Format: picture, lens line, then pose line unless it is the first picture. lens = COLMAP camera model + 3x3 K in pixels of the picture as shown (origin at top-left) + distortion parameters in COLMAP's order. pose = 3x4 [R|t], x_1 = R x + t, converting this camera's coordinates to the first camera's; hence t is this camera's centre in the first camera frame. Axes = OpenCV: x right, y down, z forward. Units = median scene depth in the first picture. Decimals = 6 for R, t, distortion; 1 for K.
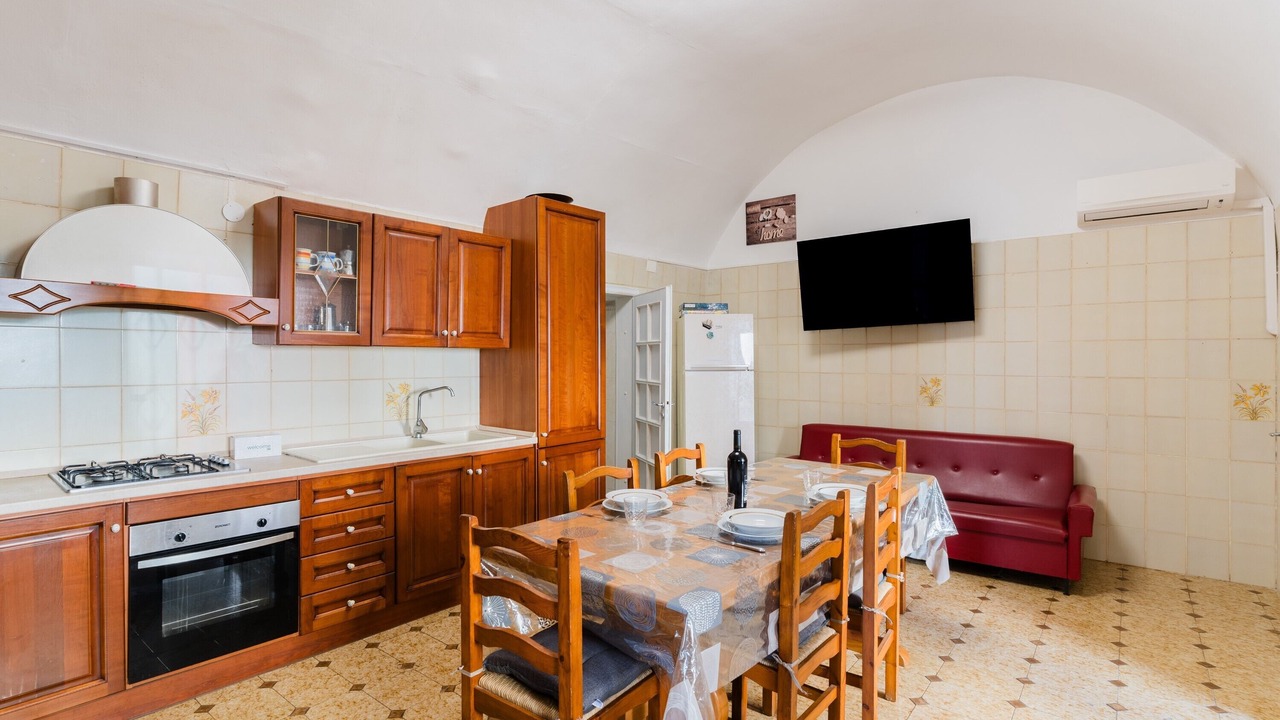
lens RADIAL K [[611.7, 0, 622.3], [0, 611.7, 358.2], [0, 0, 1]] dist [0.000425, 0.000115]
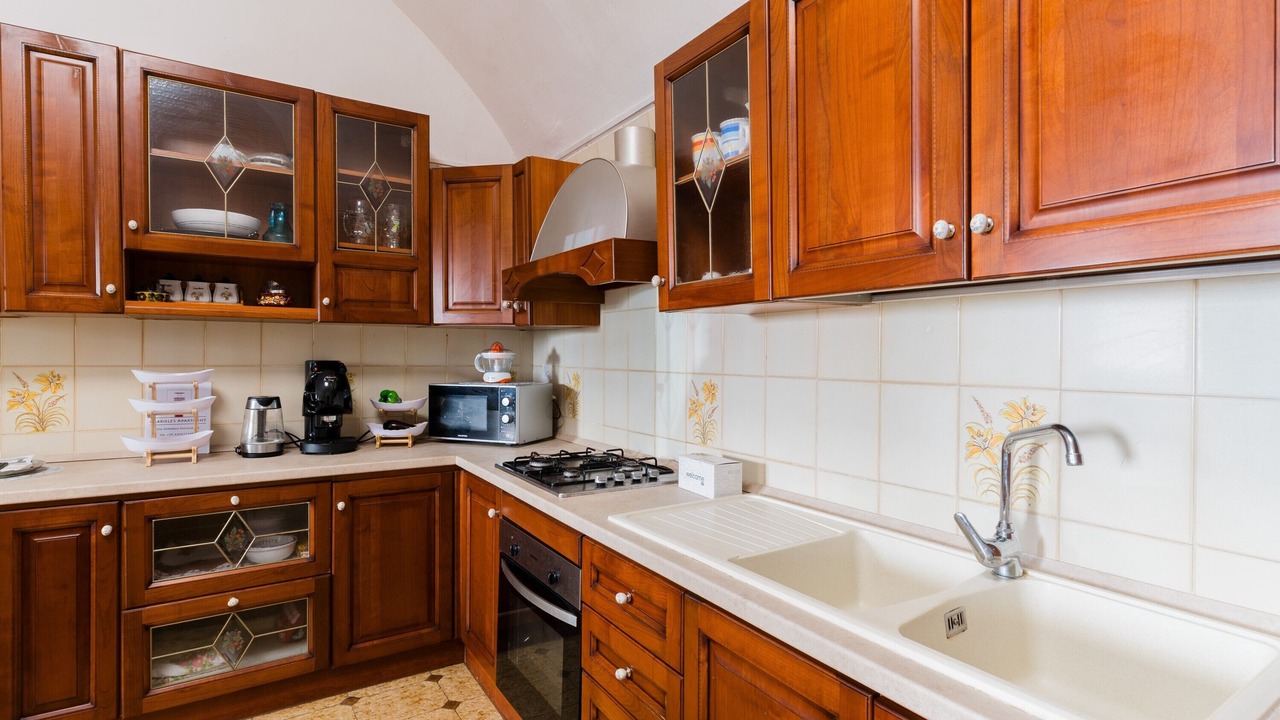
lens RADIAL K [[611.7, 0, 622.3], [0, 611.7, 358.2], [0, 0, 1]] dist [0.000425, 0.000115]
pose [[-0.298247, 0.002050, -0.954486, 0.027545], [-0.004287, 0.999985, 0.003488, 0.019224], [0.954479, 0.005132, -0.298234, 1.005926]]
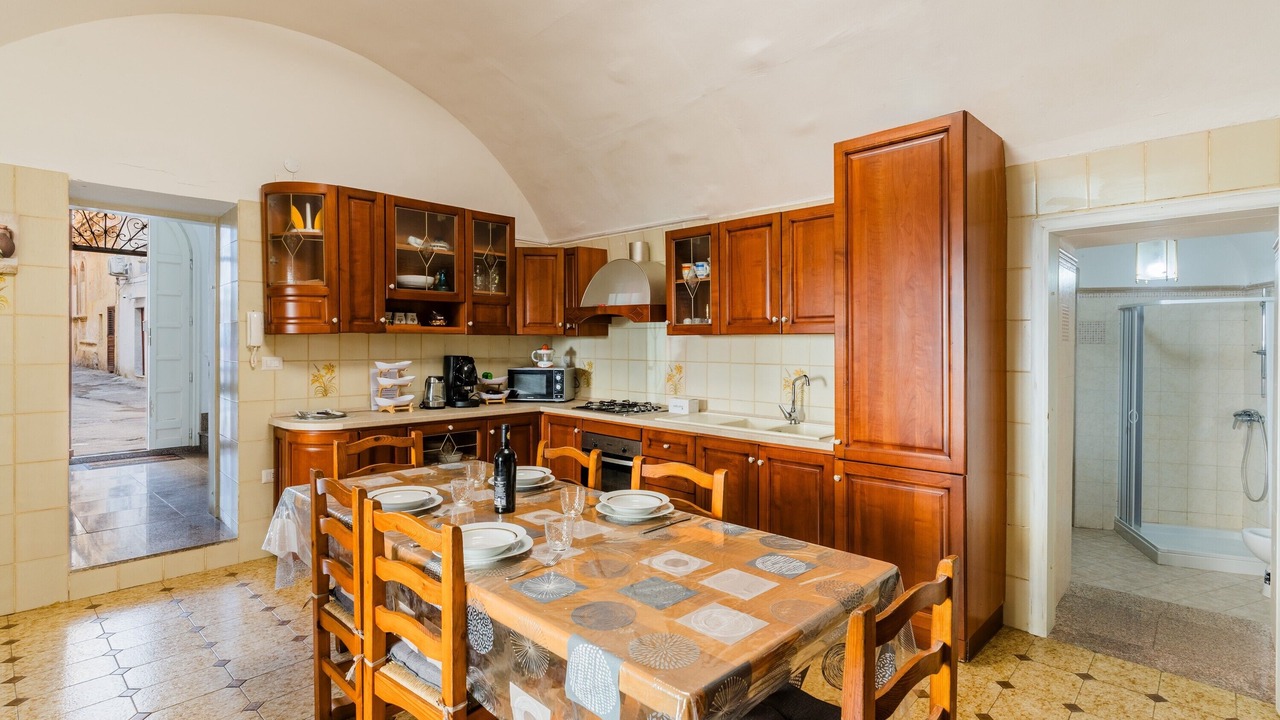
lens RADIAL K [[610.3, 0, 641.2], [0, 610.3, 344.9], [0, 0, 1]] dist [0.000301, 0.000030]
pose [[-0.051379, 0.002039, -0.998677, 0.761418], [-0.002360, 0.999995, 0.002163, -0.002223], [0.998676, 0.002468, -0.051374, 0.889419]]
